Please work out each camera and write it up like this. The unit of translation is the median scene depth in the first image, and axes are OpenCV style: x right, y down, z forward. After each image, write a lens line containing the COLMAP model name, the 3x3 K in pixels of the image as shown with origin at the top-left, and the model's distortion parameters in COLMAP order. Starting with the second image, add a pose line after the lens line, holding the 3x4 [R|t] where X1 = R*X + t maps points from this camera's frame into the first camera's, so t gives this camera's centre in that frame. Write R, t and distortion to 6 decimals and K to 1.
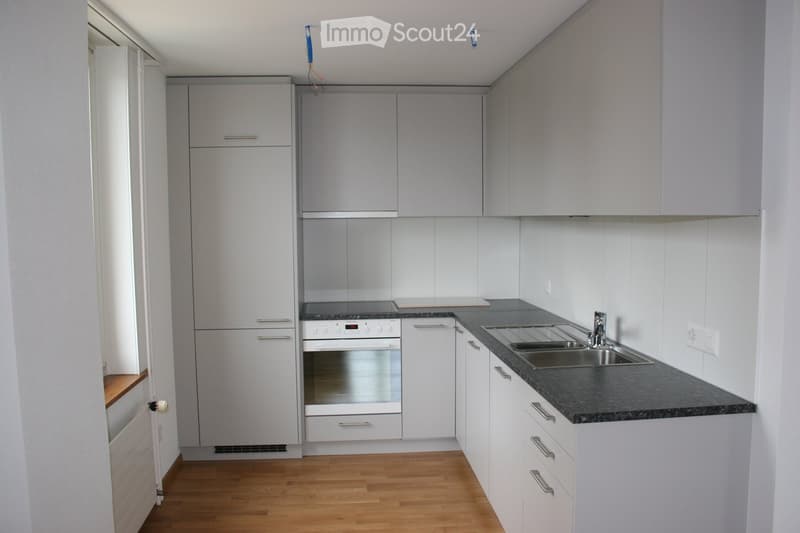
lens RADIAL K [[686.9, 0, 400.0], [0, 686.9, 266.5], [0, 0, 1]] dist [-0.054744, 0.017099]
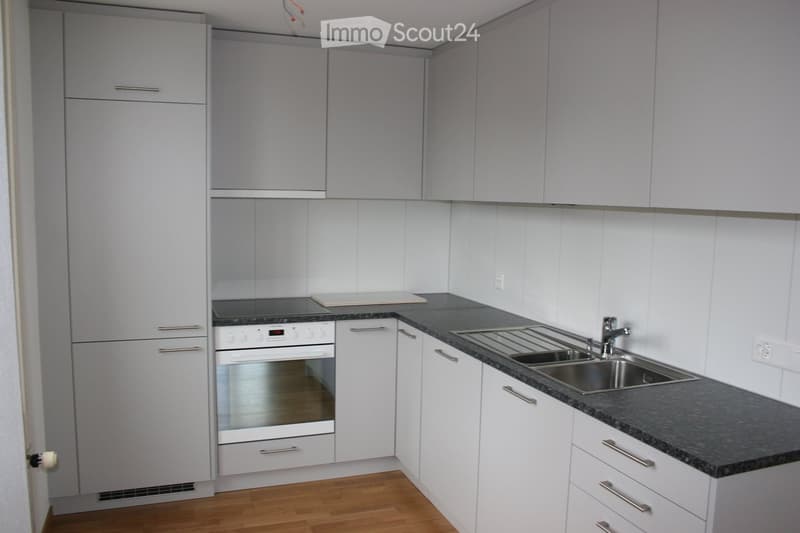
lens RADIAL K [[686.9, 0, 400.0], [0, 686.9, 266.5], [0, 0, 1]] dist [-0.054744, 0.017099]
pose [[0.960185, -0.001073, 0.279363, -0.158111], [-0.008433, 0.999426, 0.032823, -0.018300], [-0.279238, -0.033872, 0.959624, 0.182379]]
